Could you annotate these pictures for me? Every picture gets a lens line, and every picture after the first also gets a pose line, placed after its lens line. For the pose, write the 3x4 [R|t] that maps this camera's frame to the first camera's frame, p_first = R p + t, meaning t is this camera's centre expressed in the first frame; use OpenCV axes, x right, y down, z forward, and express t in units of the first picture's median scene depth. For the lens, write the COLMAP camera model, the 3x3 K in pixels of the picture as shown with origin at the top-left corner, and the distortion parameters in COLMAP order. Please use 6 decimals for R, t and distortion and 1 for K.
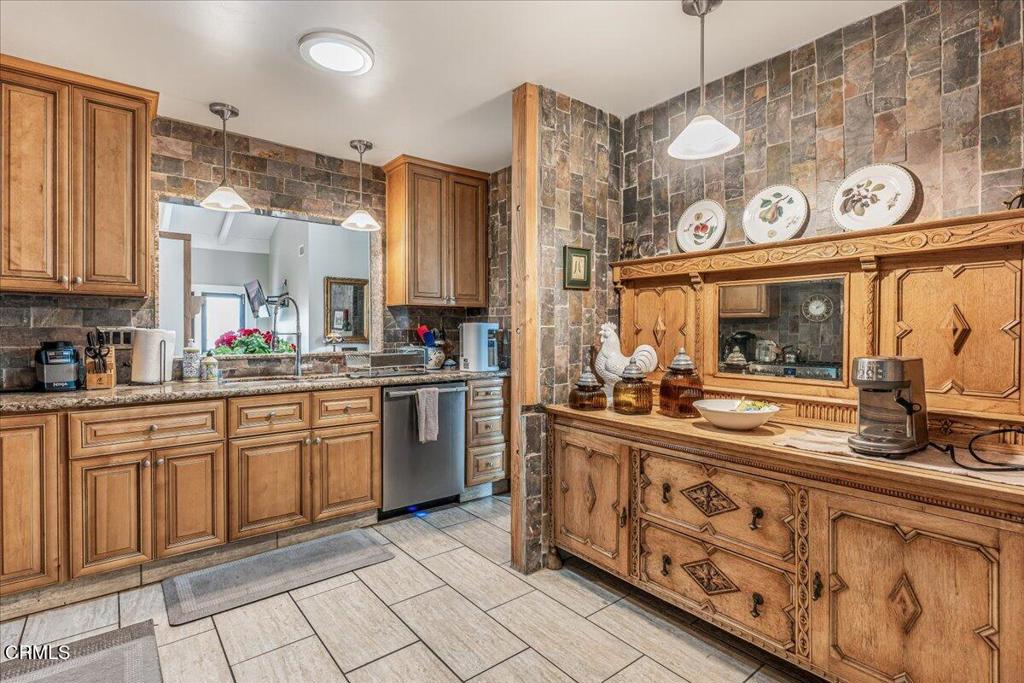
lens RADIAL K [[489.4, 0, 497.7], [0, 489.4, 335.3], [0, 0, 1]] dist [0.000346, -0.000134]
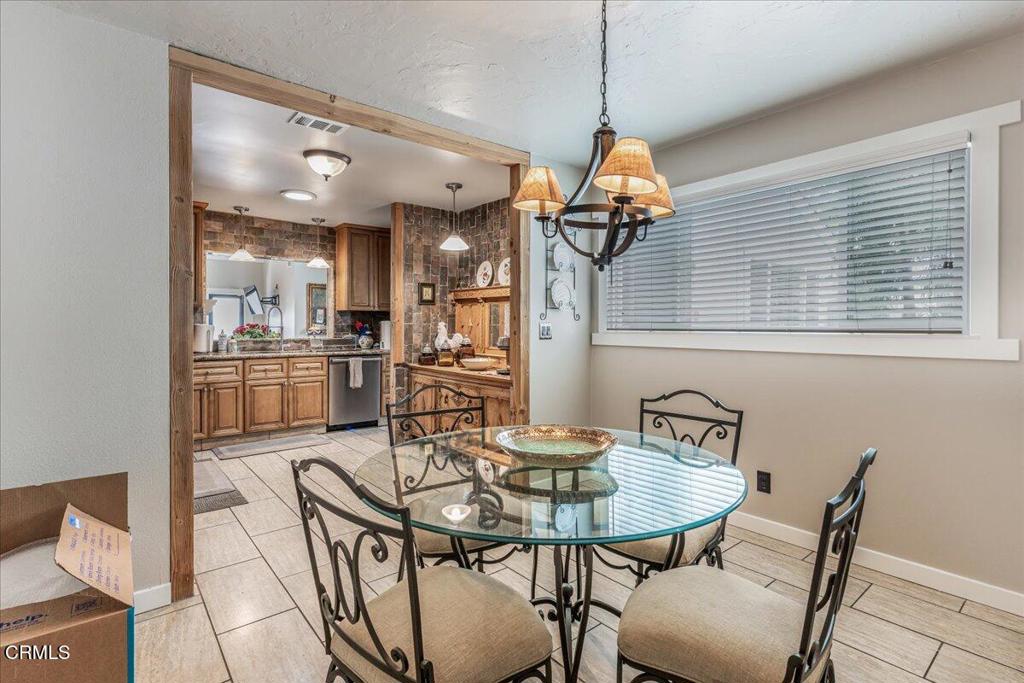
lens RADIAL K [[491.5, 0, 511.9], [0, 491.5, 330.8], [0, 0, 1]] dist [0.000210, -0.000119]
pose [[0.999407, 0.003596, 0.034238, 0.420638], [-0.003693, 0.999989, 0.002764, 0.003097], [-0.034228, -0.002889, 0.999410, -0.931787]]
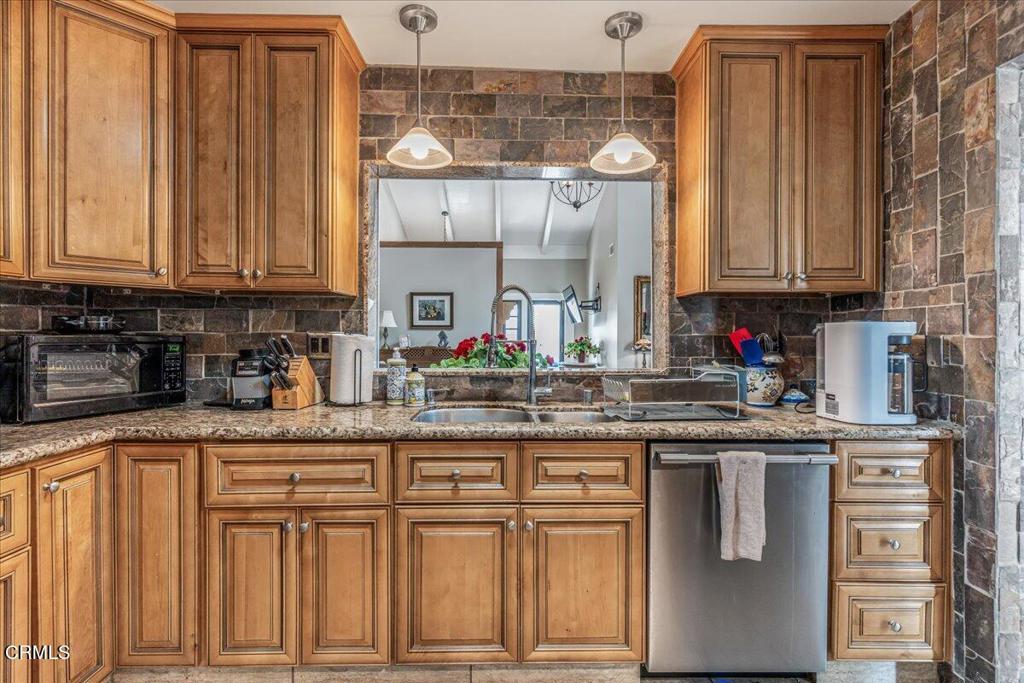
lens RADIAL K [[466.4, 0, 517.4], [0, 466.4, 338.4], [0, 0, 1]] dist [0.002320, 0.000463]
pose [[0.801963, 0.004843, -0.597354, -0.048497], [-0.007568, 0.999969, -0.002052, -0.006880], [0.597325, 0.006167, 0.801975, 0.553236]]
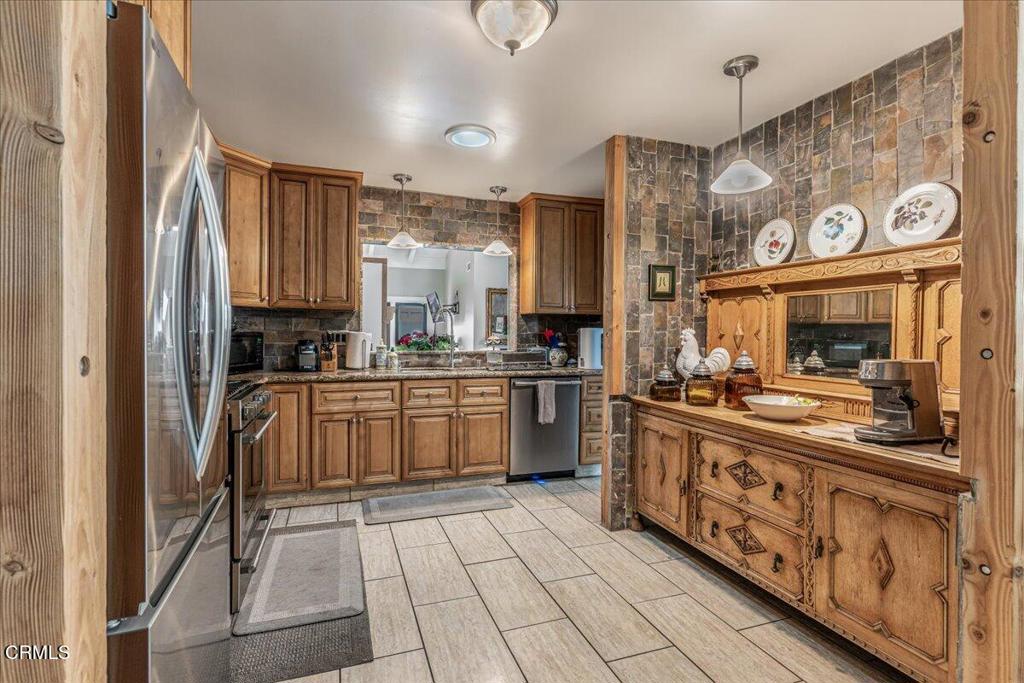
lens RADIAL K [[480.2, 0, 504.9], [0, 480.2, 338.8], [0, 0, 1]] dist [-0.001216, -0.000191]
pose [[0.946670, 0.009360, -0.322068, 0.172902], [-0.009310, 0.999955, 0.001694, 0.000983], [0.322069, 0.001395, 0.946715, -0.219462]]
